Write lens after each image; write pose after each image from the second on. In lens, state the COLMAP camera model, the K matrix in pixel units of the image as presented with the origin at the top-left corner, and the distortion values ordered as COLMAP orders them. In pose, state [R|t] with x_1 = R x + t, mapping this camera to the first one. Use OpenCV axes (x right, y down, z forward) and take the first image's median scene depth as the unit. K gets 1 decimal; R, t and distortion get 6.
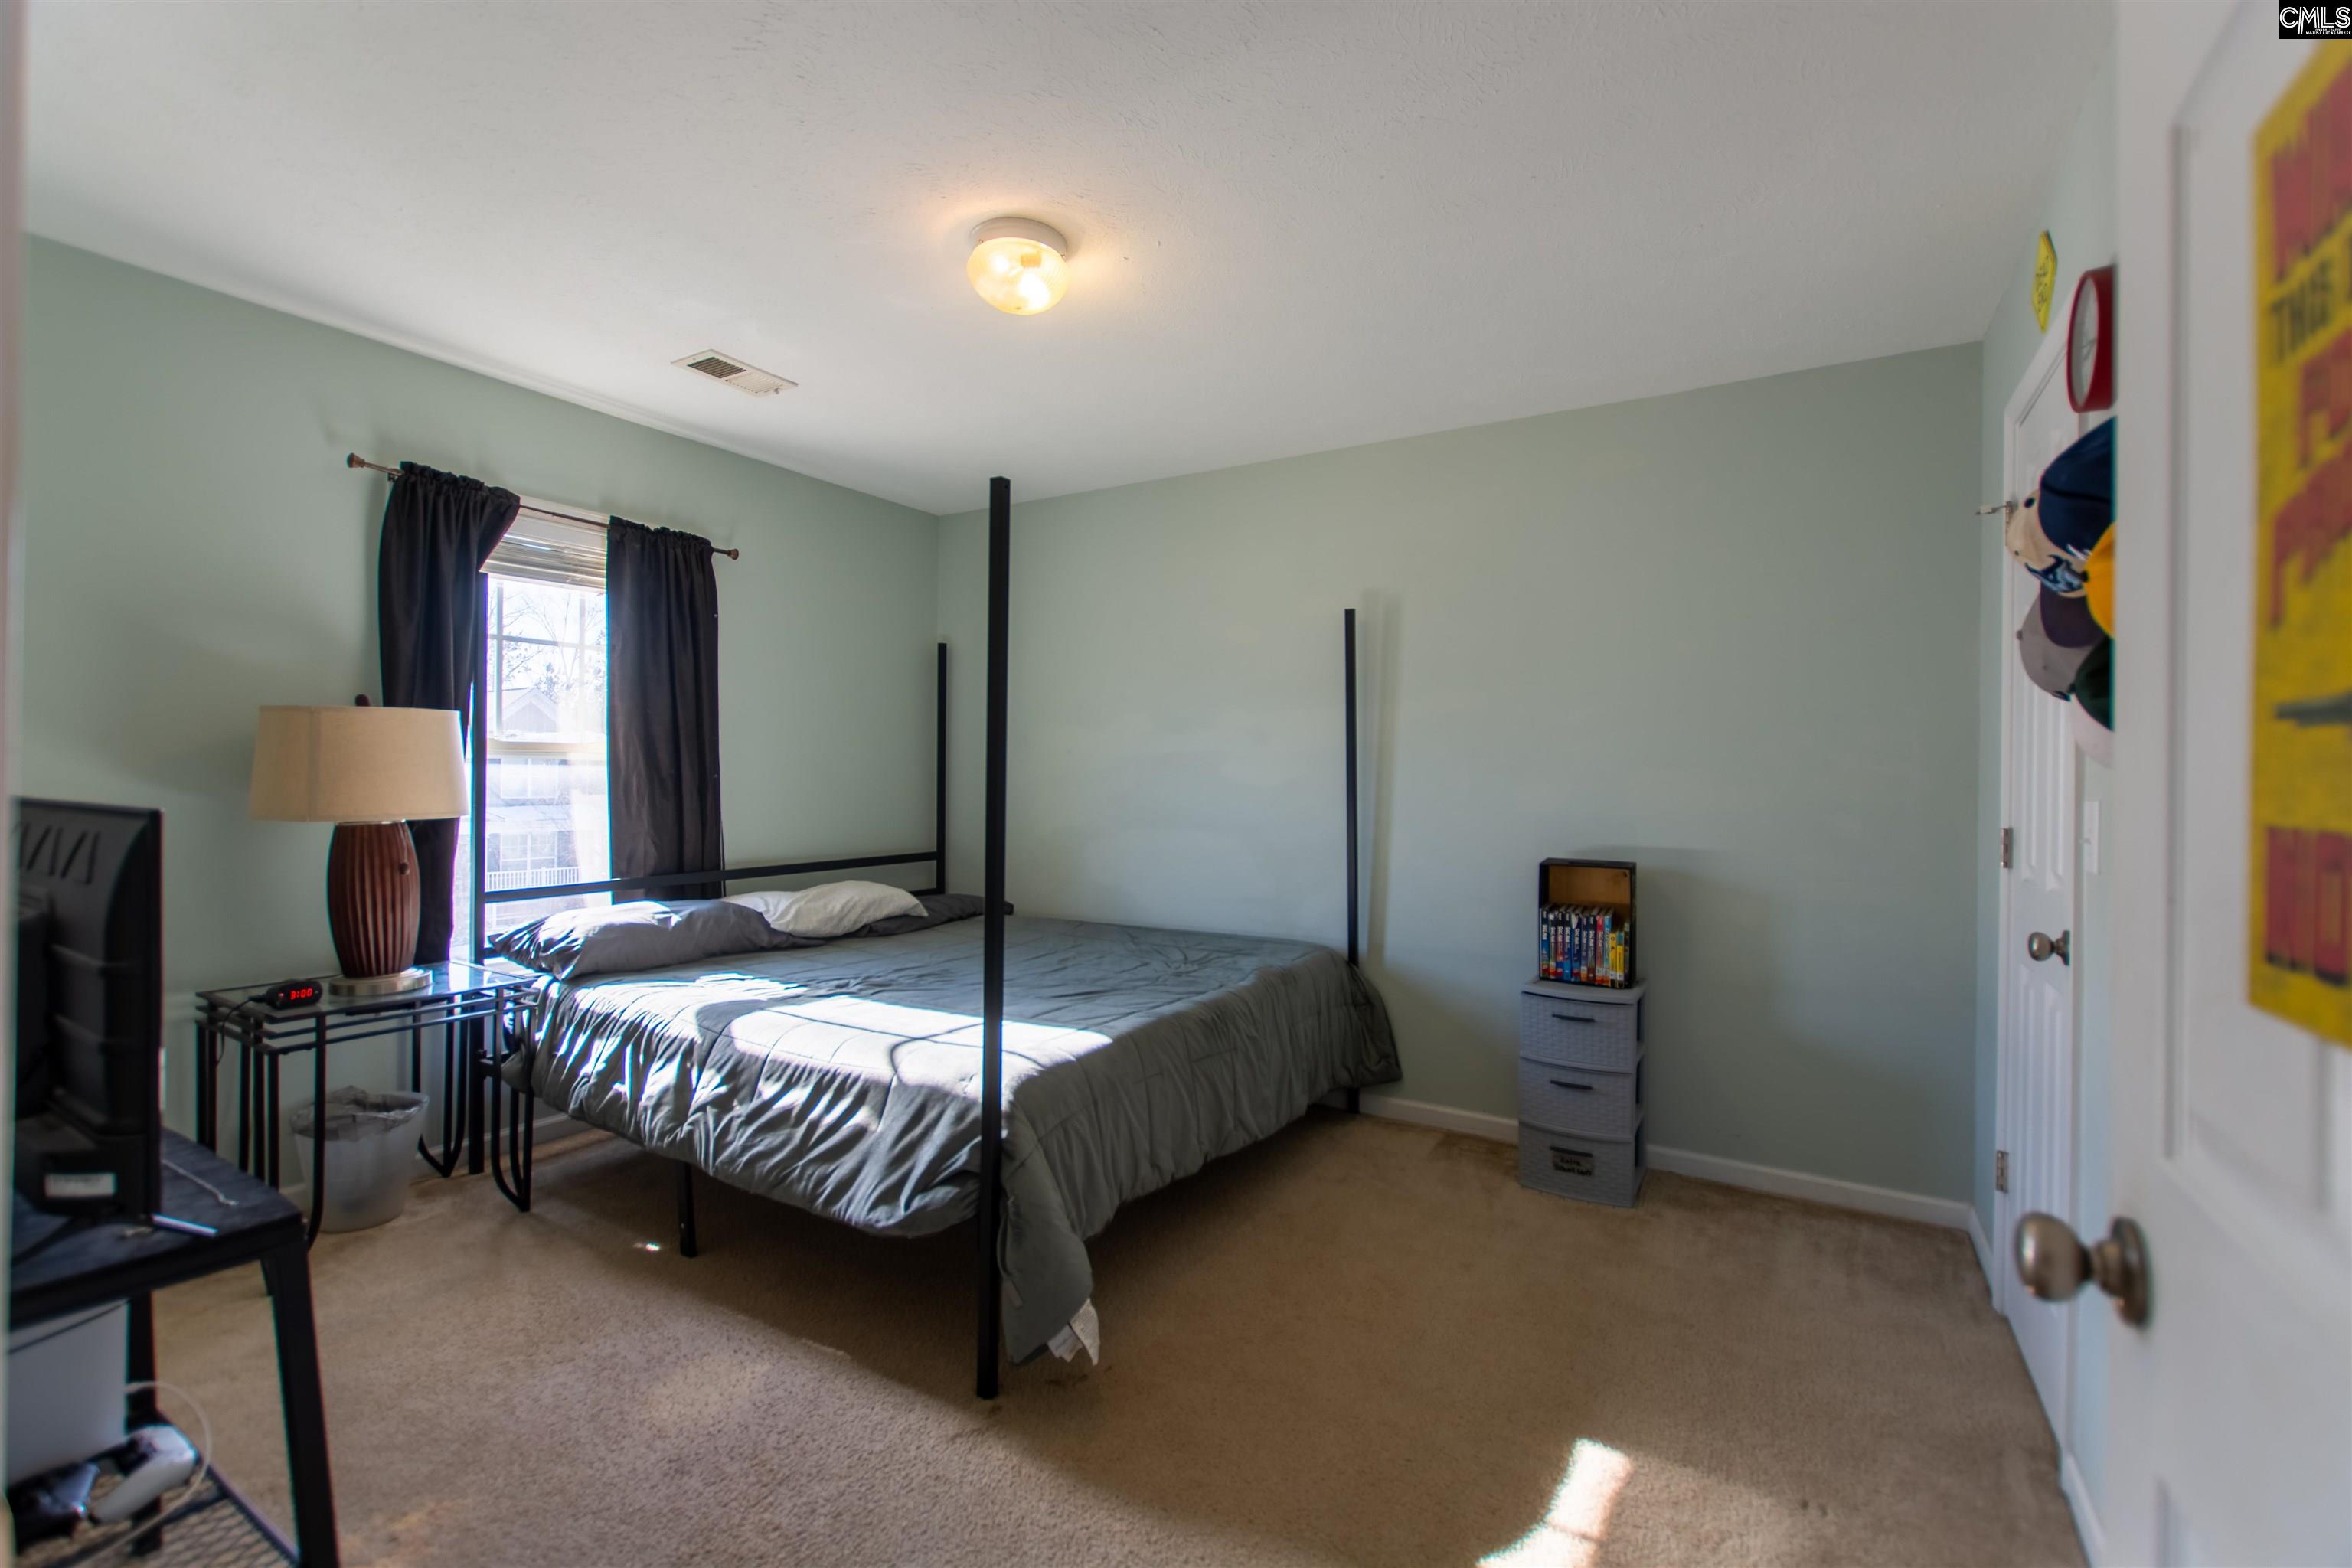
lens RADIAL K [[1015.0, 0, 1173.2], [0, 1015.0, 782.0], [0, 0, 1]] dist [0.002335, -0.000467]
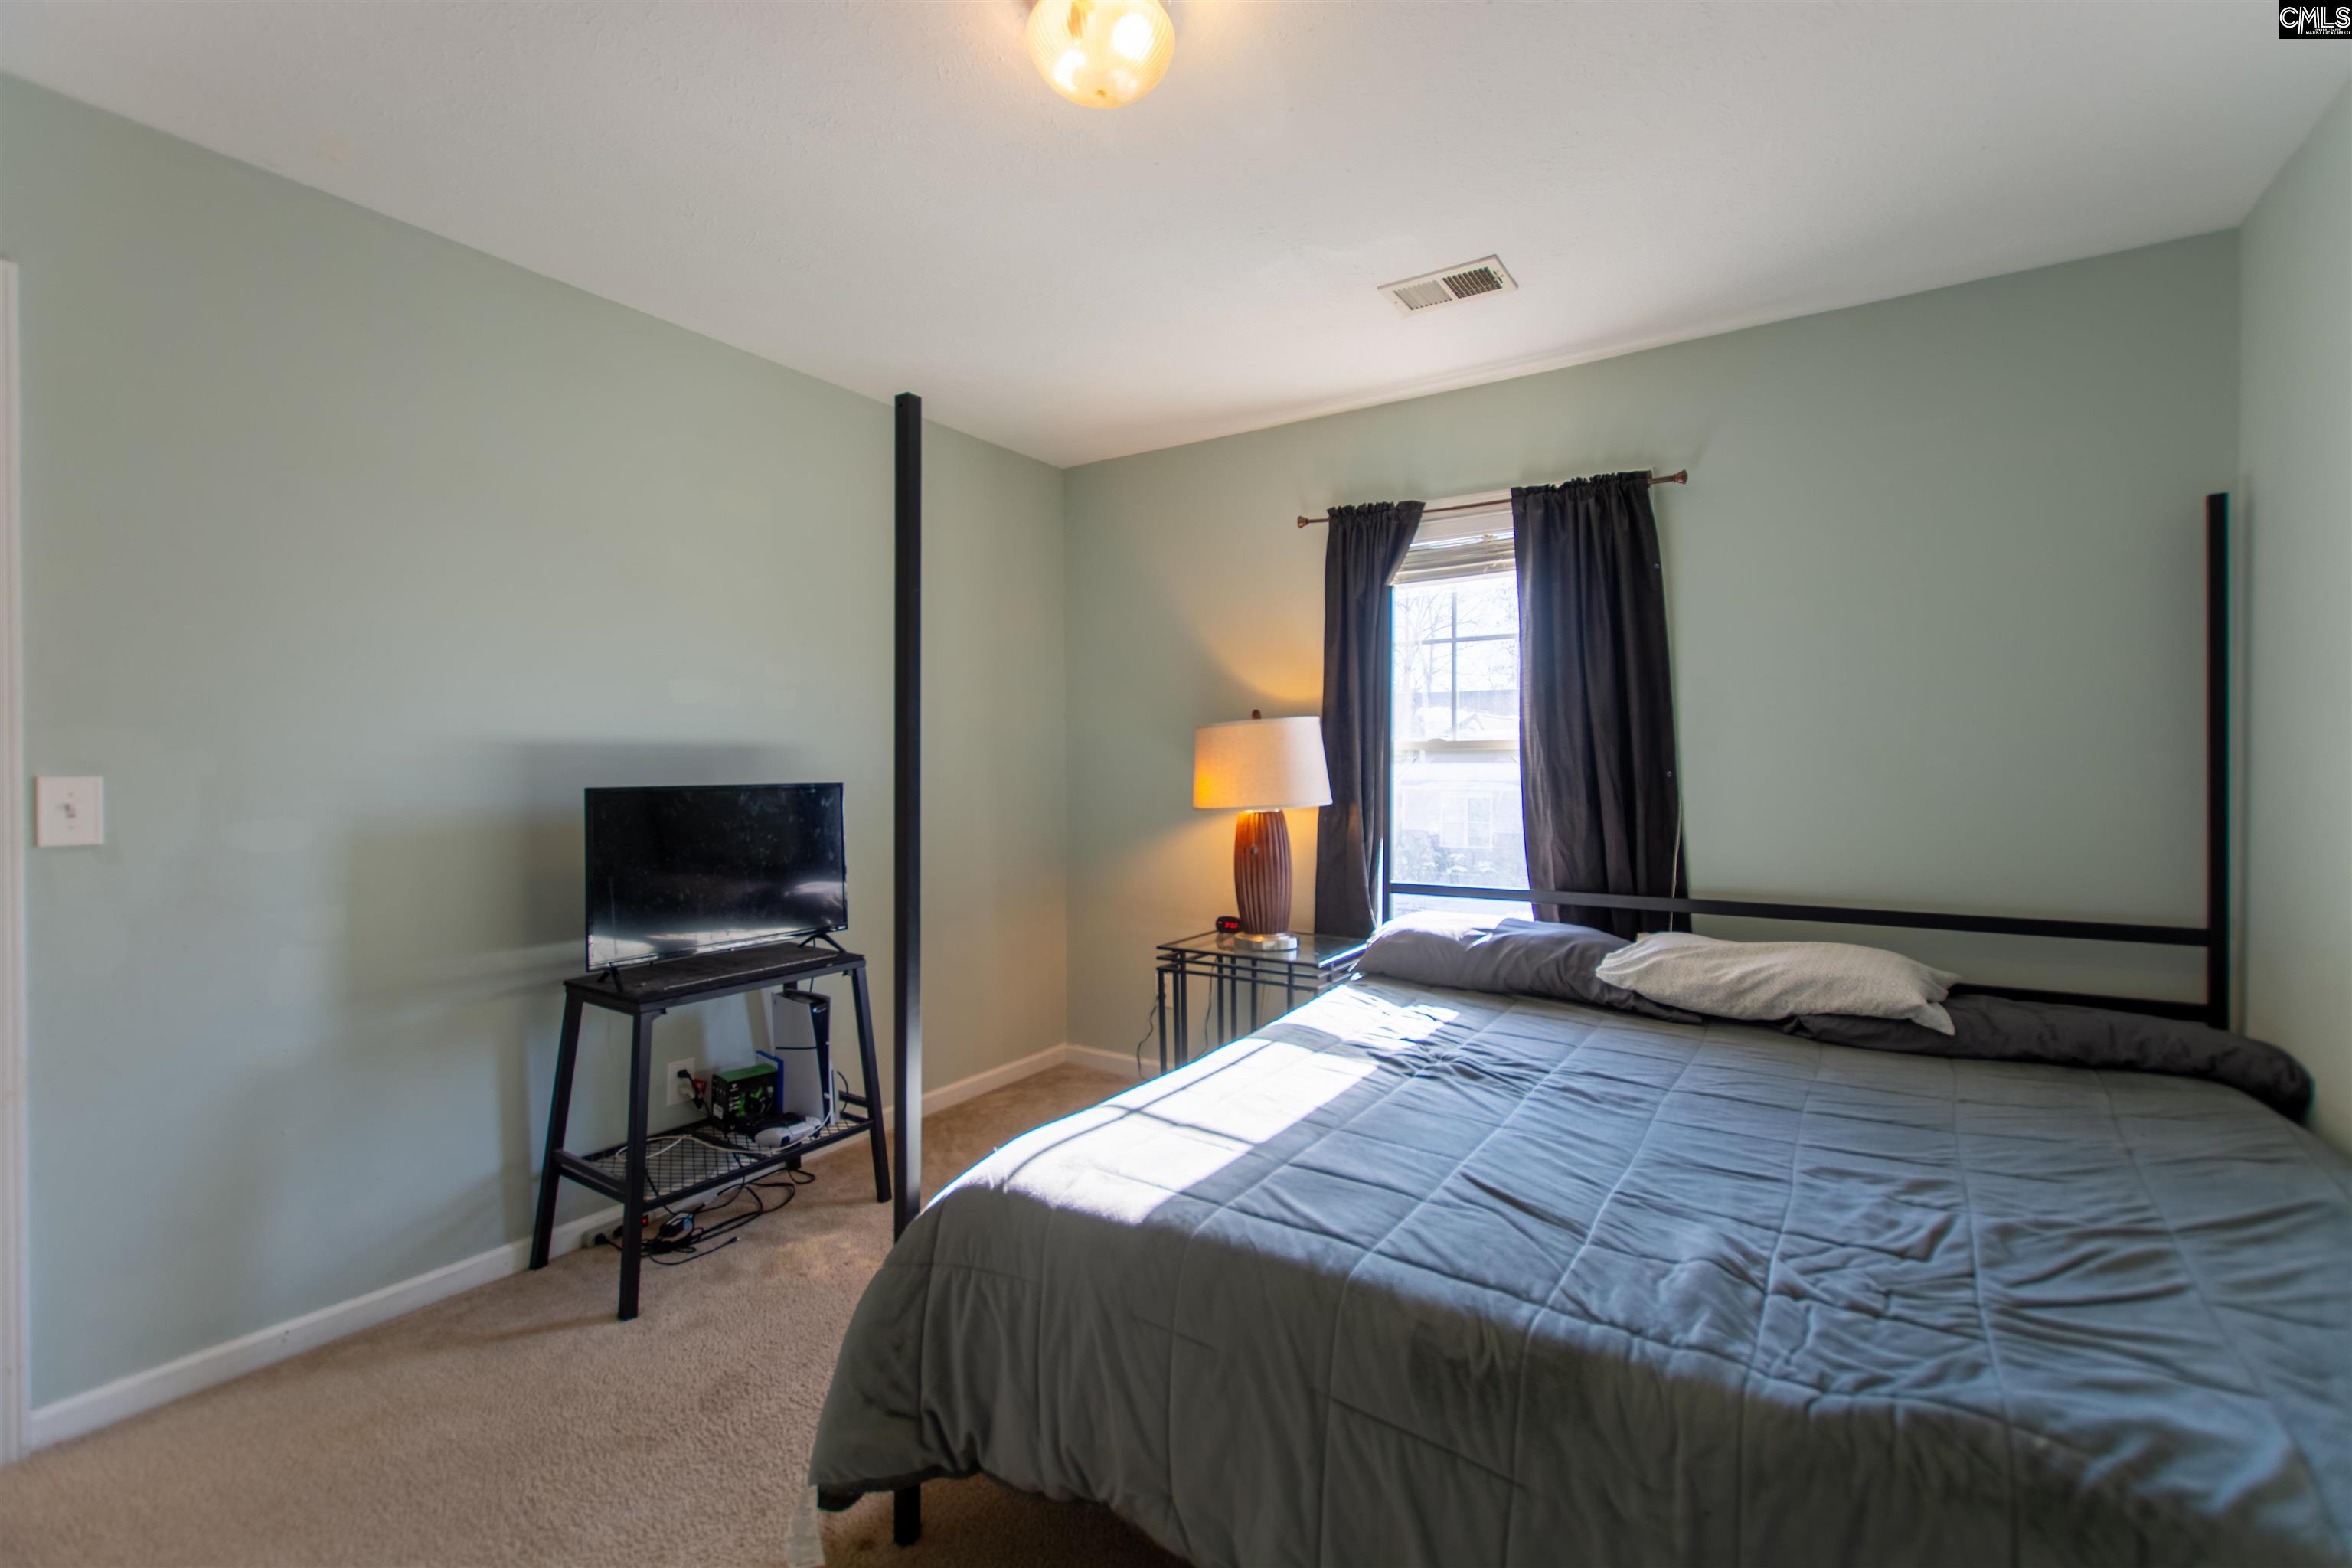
lens RADIAL K [[1015.0, 0, 1173.4], [0, 1015.0, 777.2], [0, 0, 1]] dist [0.002335, -0.000467]
pose [[-0.015803, -0.008024, -0.999843, 0.349513], [-0.006864, 0.999945, -0.007916, 0.005345], [0.999852, 0.006738, -0.015857, 0.700762]]
